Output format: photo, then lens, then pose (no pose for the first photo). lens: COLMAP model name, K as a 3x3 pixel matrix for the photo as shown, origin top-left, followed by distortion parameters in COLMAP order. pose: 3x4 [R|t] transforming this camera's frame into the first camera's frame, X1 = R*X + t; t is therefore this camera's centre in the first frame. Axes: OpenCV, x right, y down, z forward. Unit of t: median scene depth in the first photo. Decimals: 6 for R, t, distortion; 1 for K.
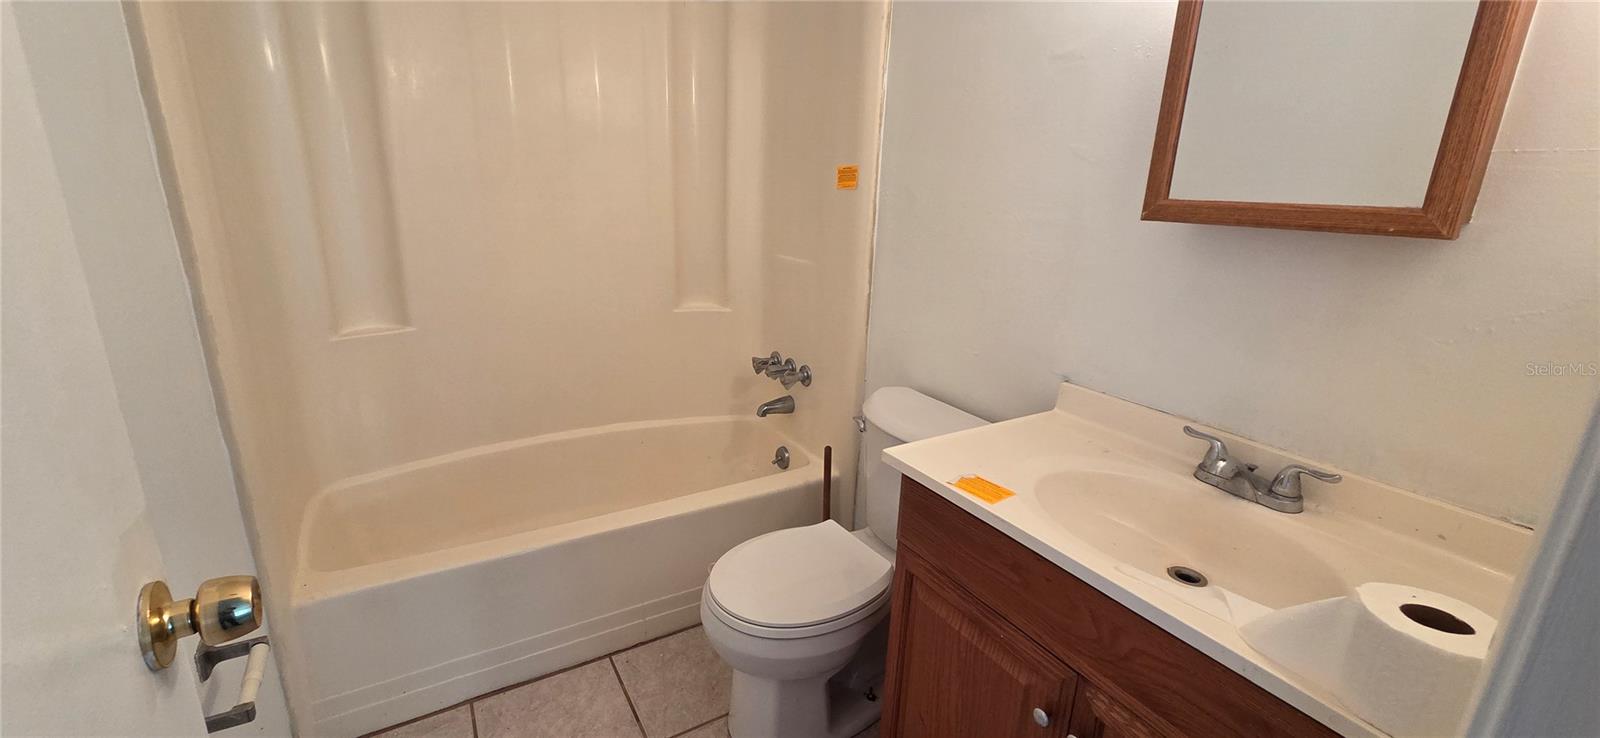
lens RADIAL K [[648.0, 0, 798.7], [0, 648.0, 368.4], [0, 0, 1]] dist [0.003958, -0.000314]
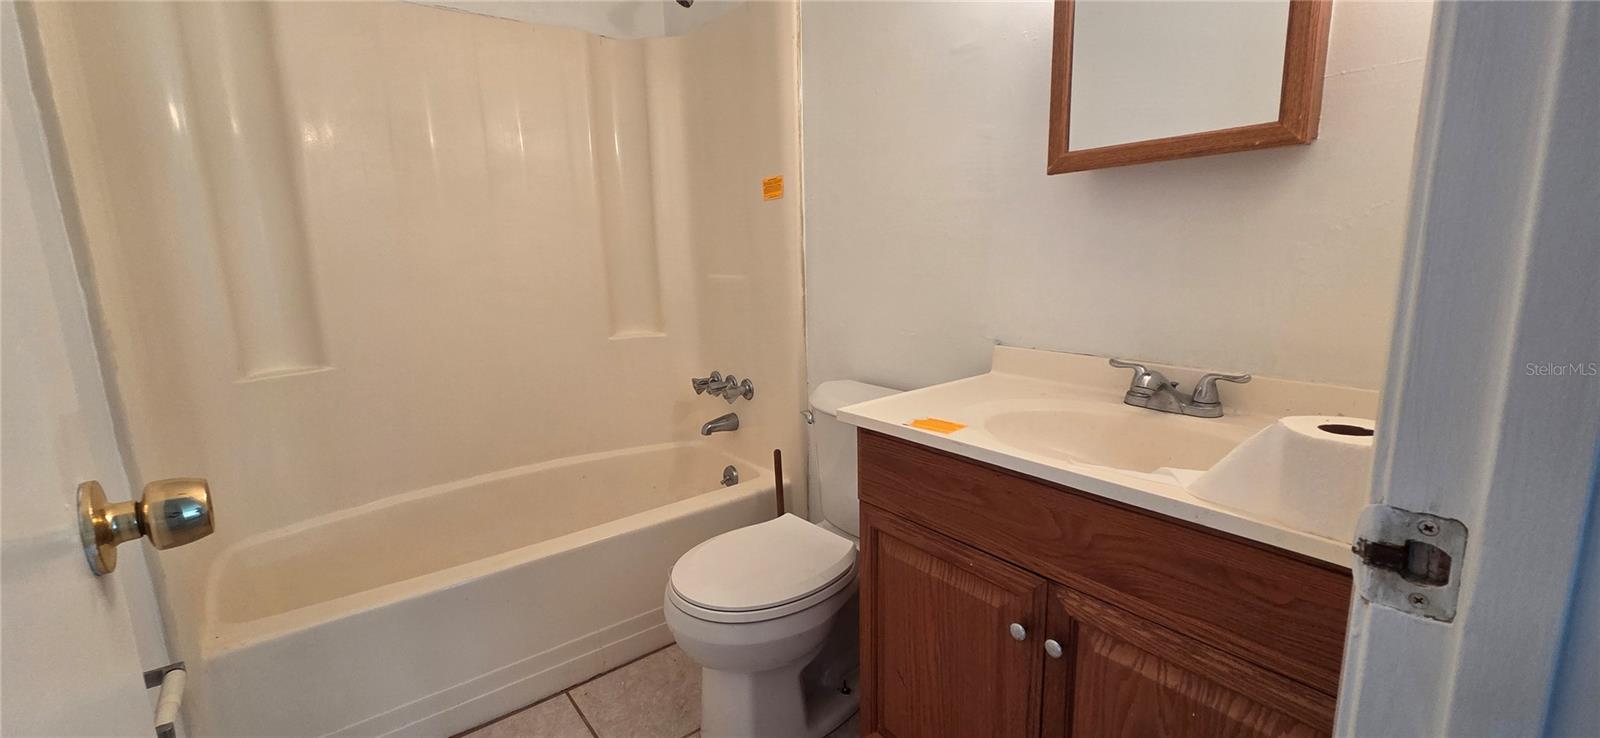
lens RADIAL K [[648.0, 0, 797.1], [0, 648.0, 370.7], [0, 0, 1]] dist [0.003958, -0.000314]
pose [[0.990535, -0.082299, 0.109854, -0.033457], [0.092341, 0.991680, -0.089692, 0.127286], [-0.101559, 0.098987, 0.989893, -0.010557]]
